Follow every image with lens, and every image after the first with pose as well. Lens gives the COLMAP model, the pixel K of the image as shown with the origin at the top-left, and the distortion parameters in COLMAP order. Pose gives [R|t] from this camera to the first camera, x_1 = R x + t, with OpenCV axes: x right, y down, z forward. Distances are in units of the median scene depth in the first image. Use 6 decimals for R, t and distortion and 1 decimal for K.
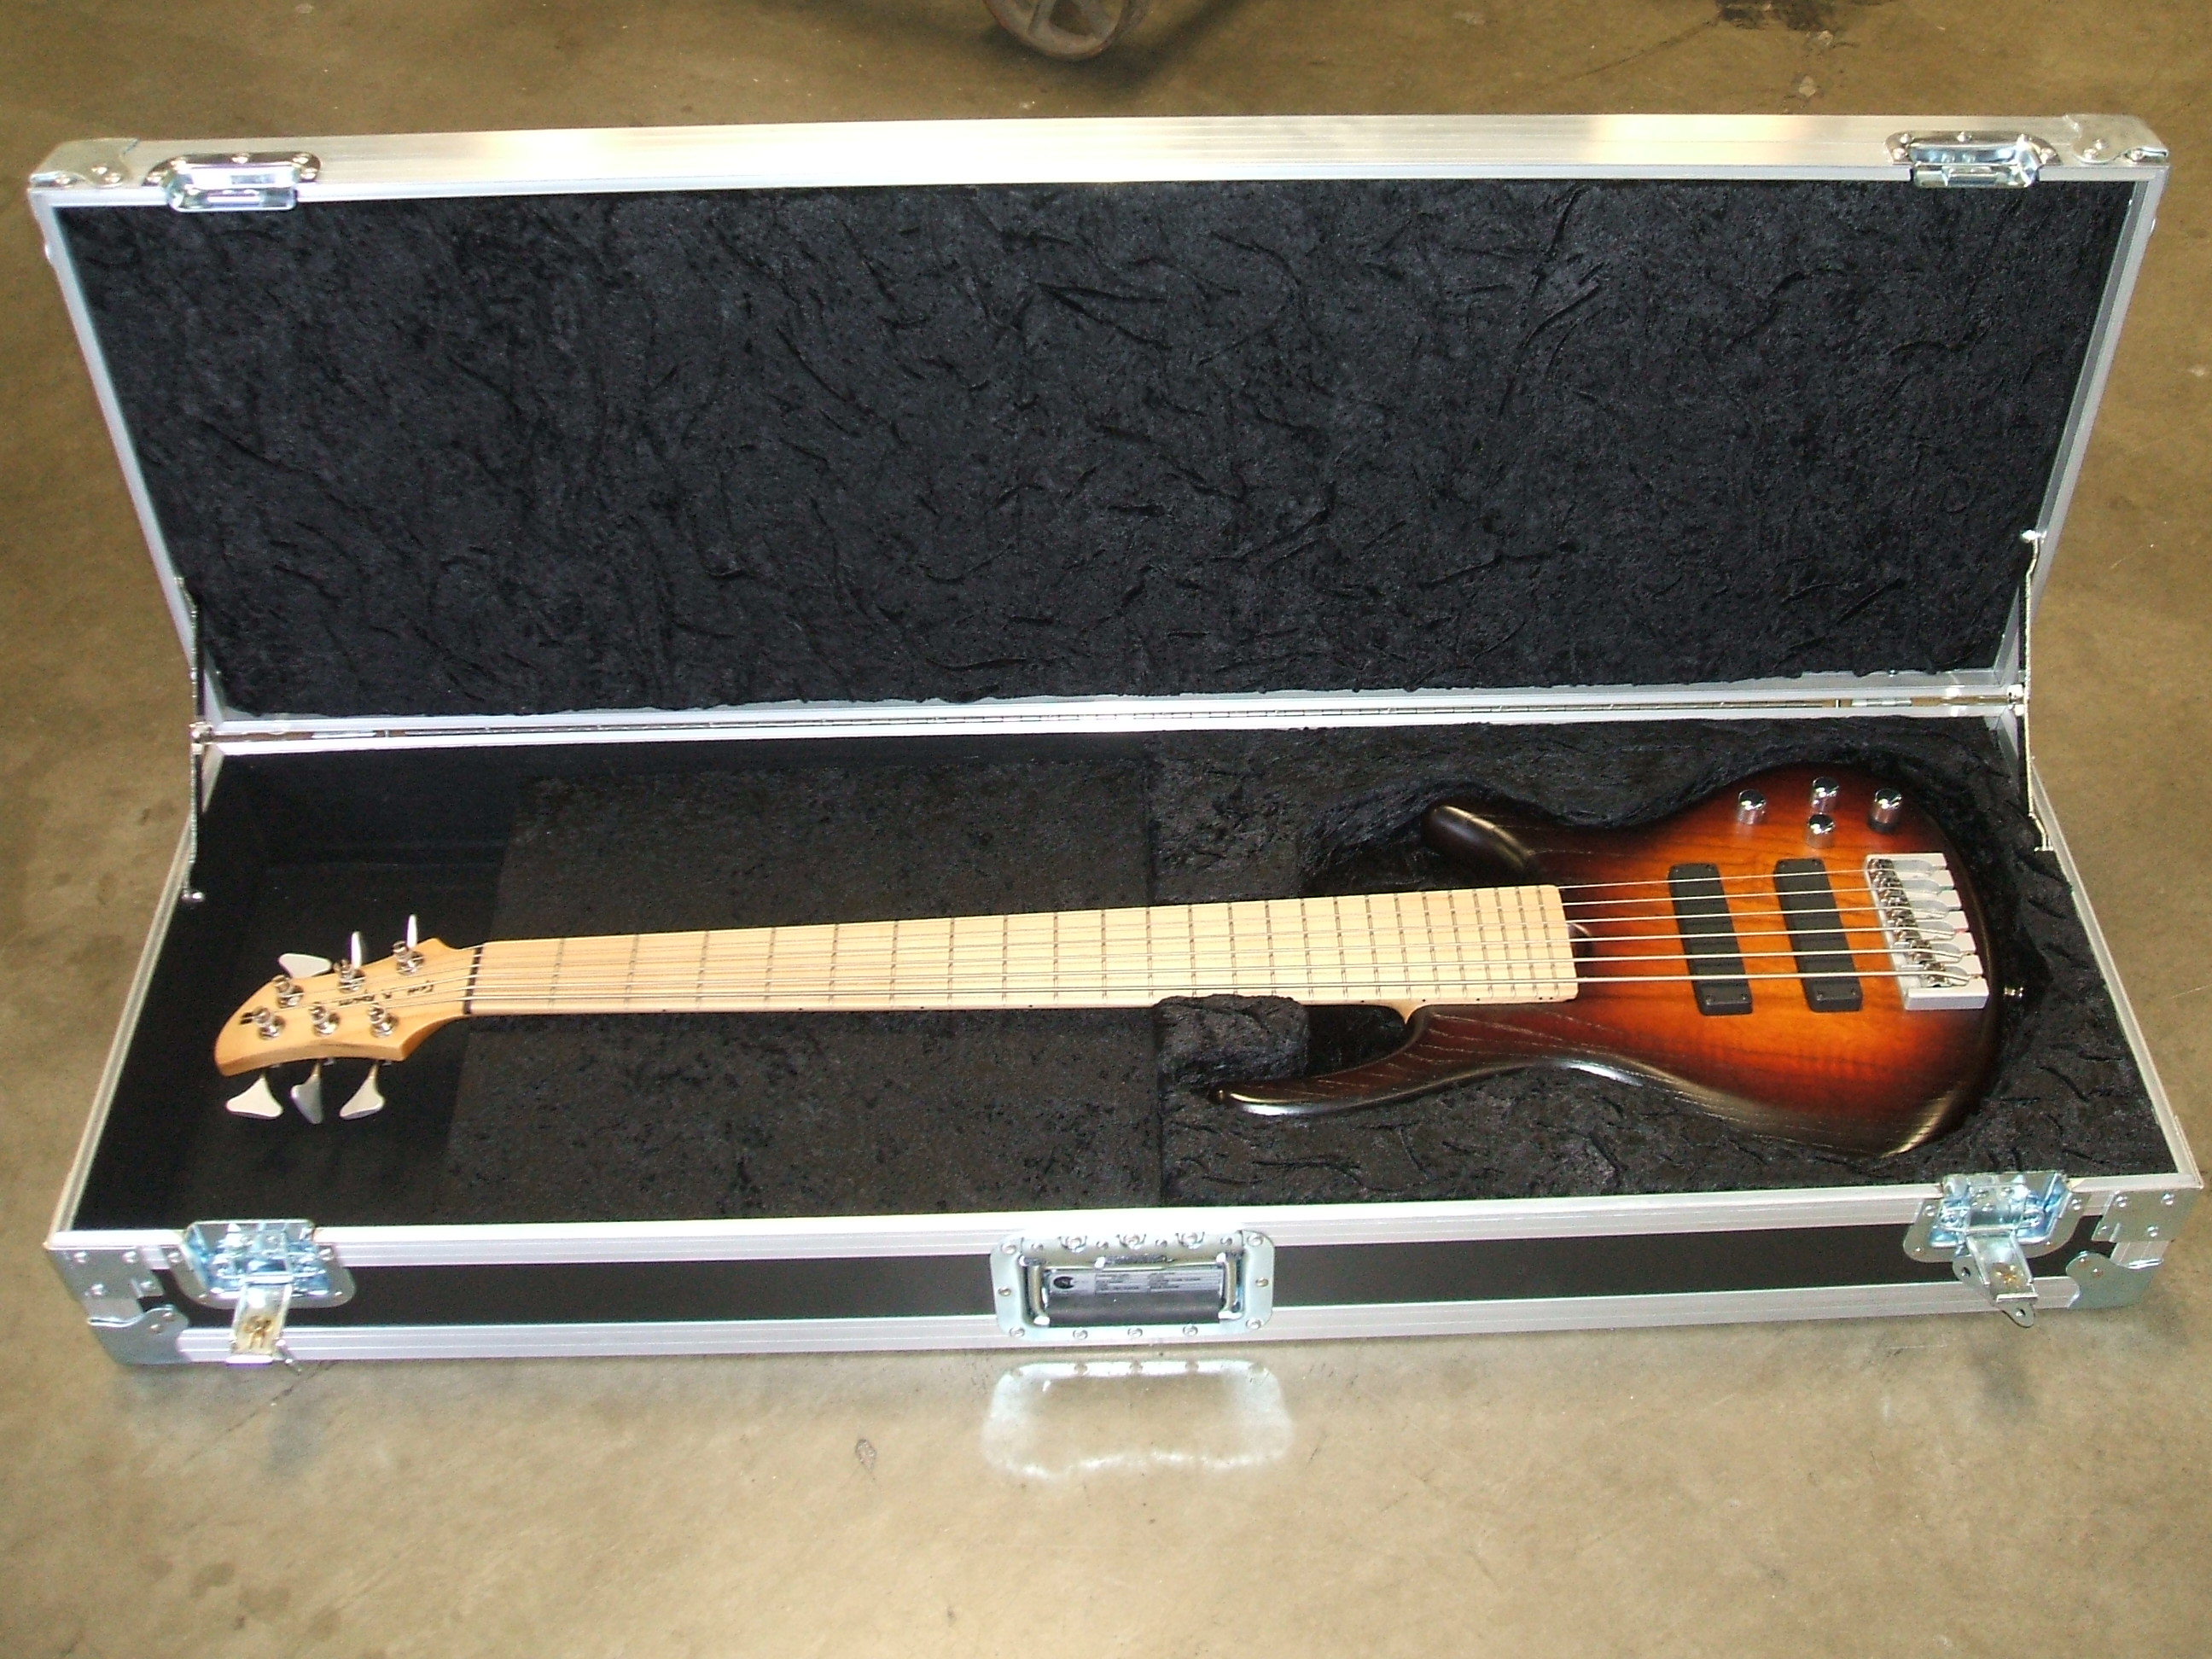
lens RADIAL K [[2416.1, 0, 1183.9], [0, 2416.1, 832.3], [0, 0, 1]] dist [-0.149109, 0.166743]
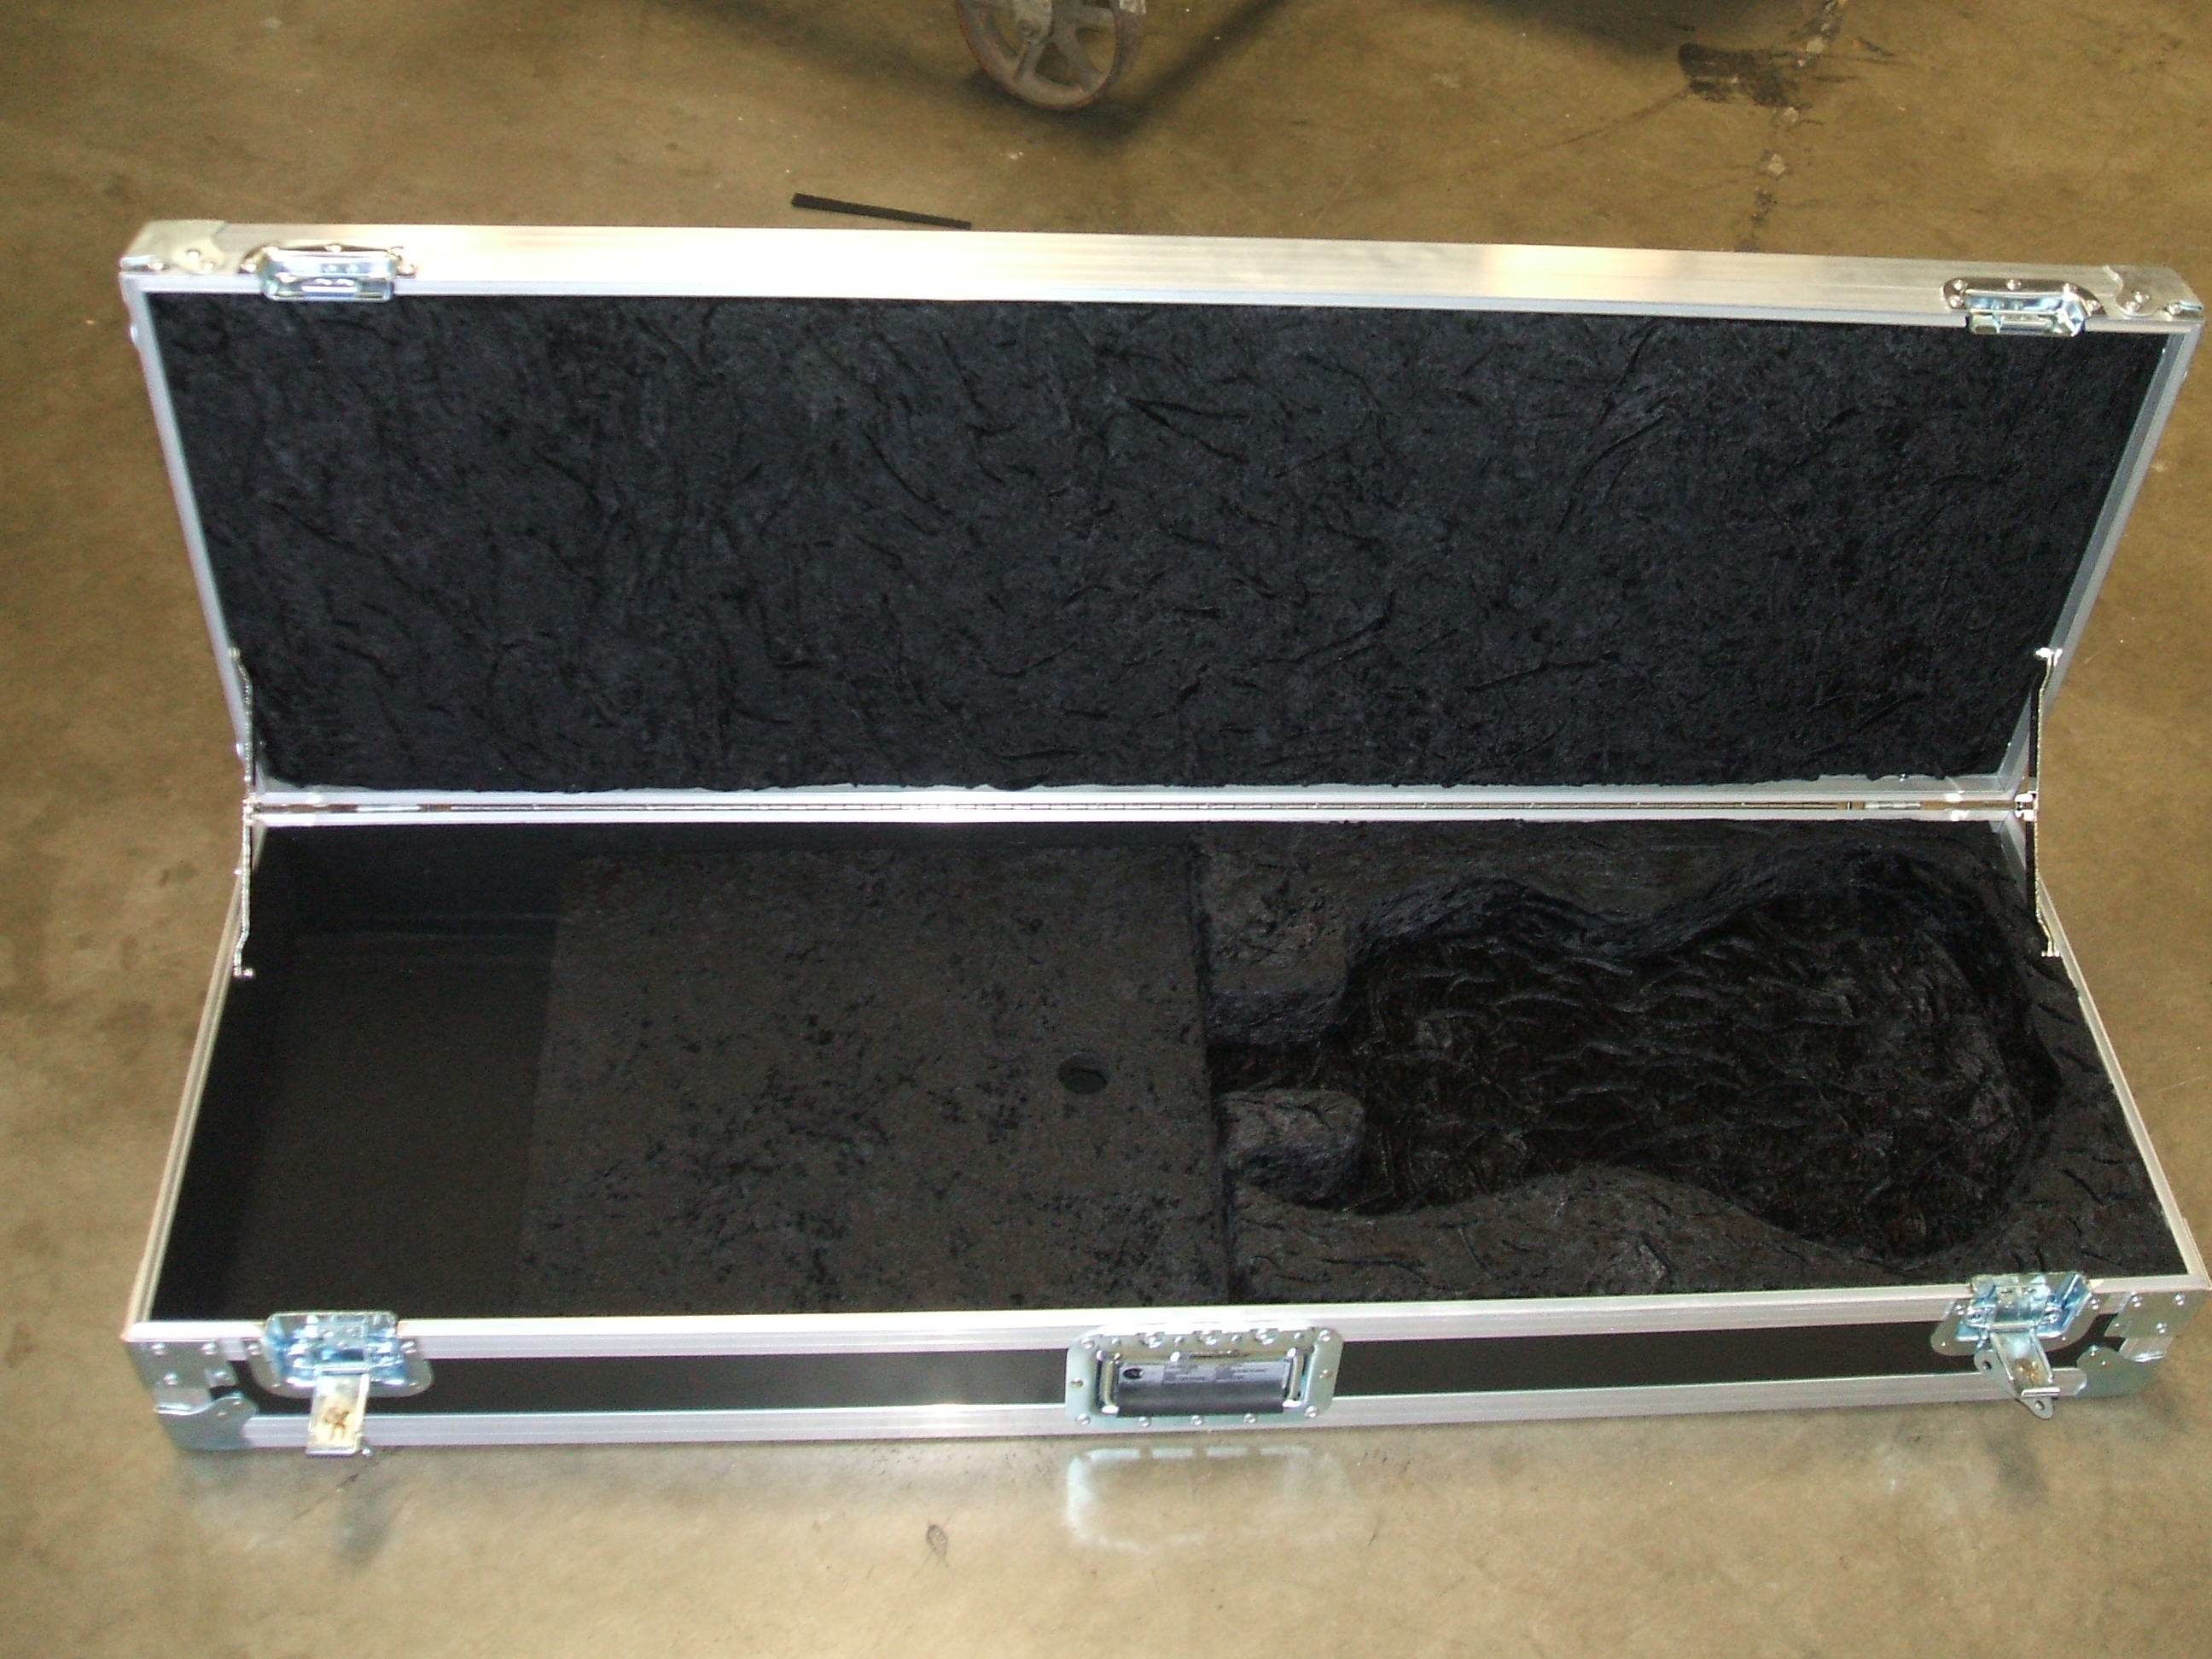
lens RADIAL K [[2438.8, 0, 1179.7], [0, 2438.8, 826.8], [0, 0, 1]] dist [-0.132757, 0.121497]
pose [[0.997487, 0.019597, 0.068091, -0.102091], [-0.020057, 0.999780, 0.006072, -0.051485], [-0.067957, -0.007422, 0.997661, -0.032939]]
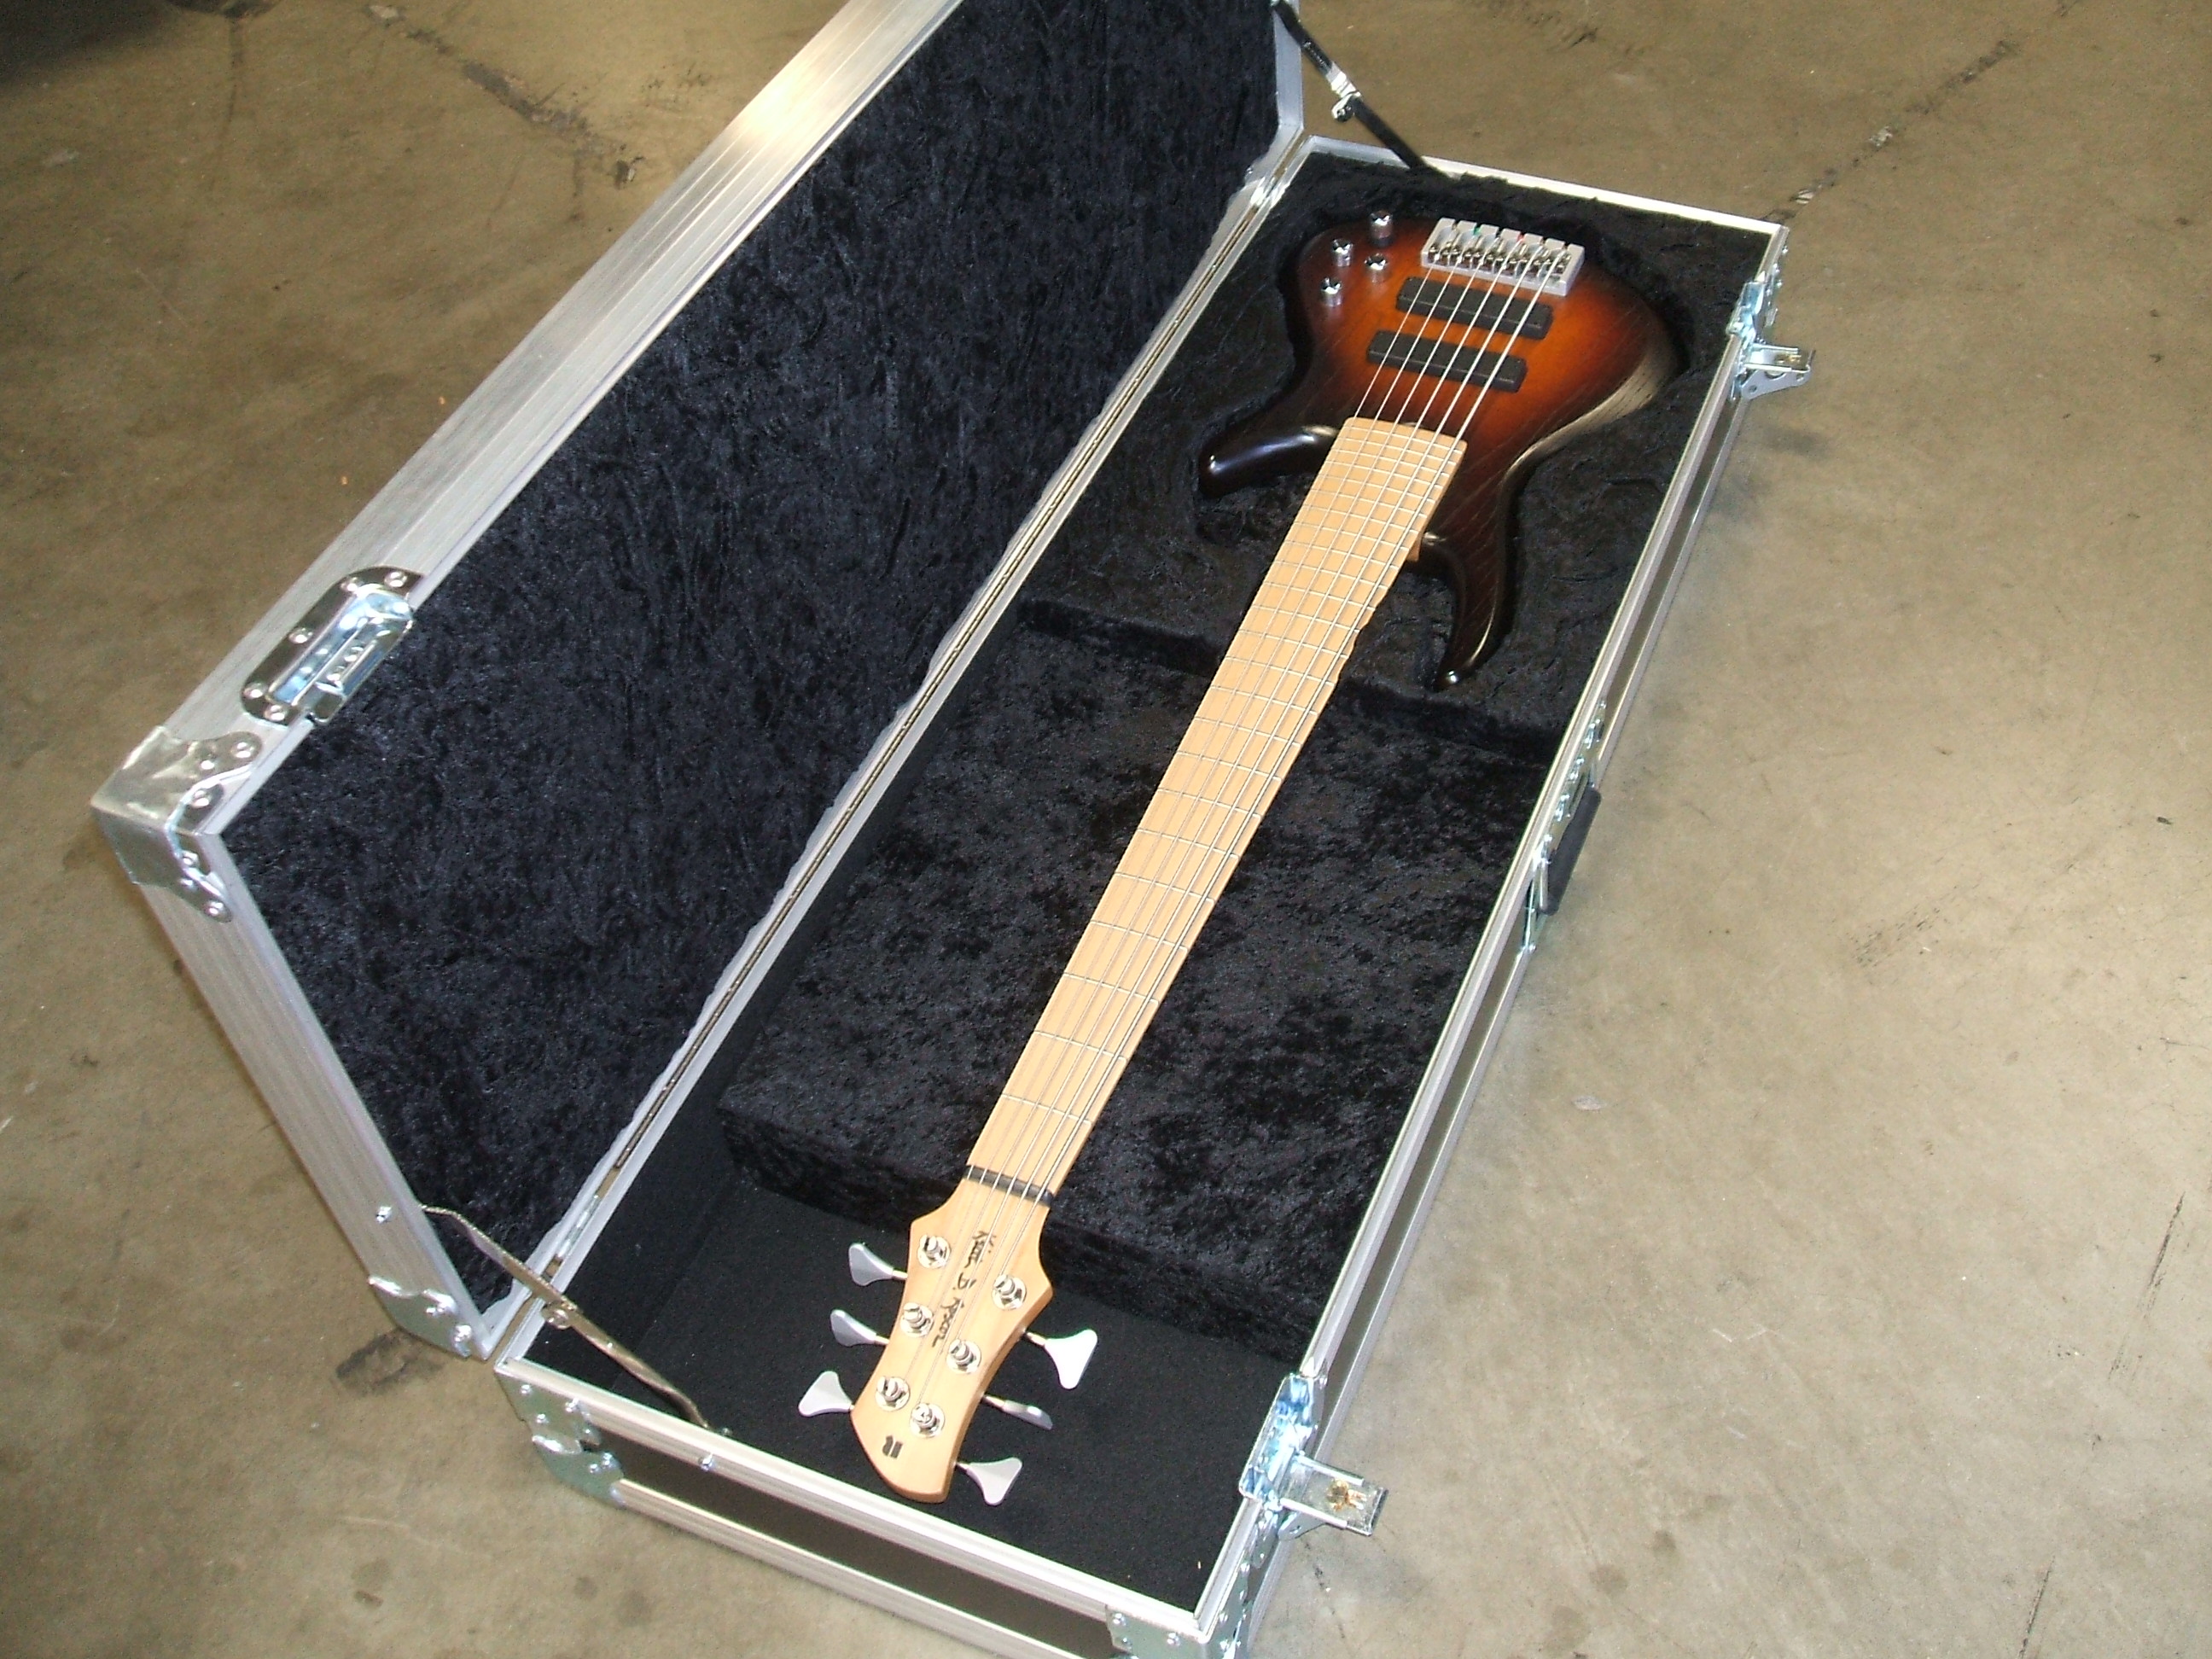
lens RADIAL K [[2416.1, 0, 1183.9], [0, 2416.1, 832.3], [0, 0, 1]] dist [-0.149109, 0.166743]
pose [[0.409658, -0.694388, 0.591613, -0.735160], [0.686855, 0.661580, 0.300902, -0.261075], [-0.600342, 0.283086, 0.747965, 0.257345]]
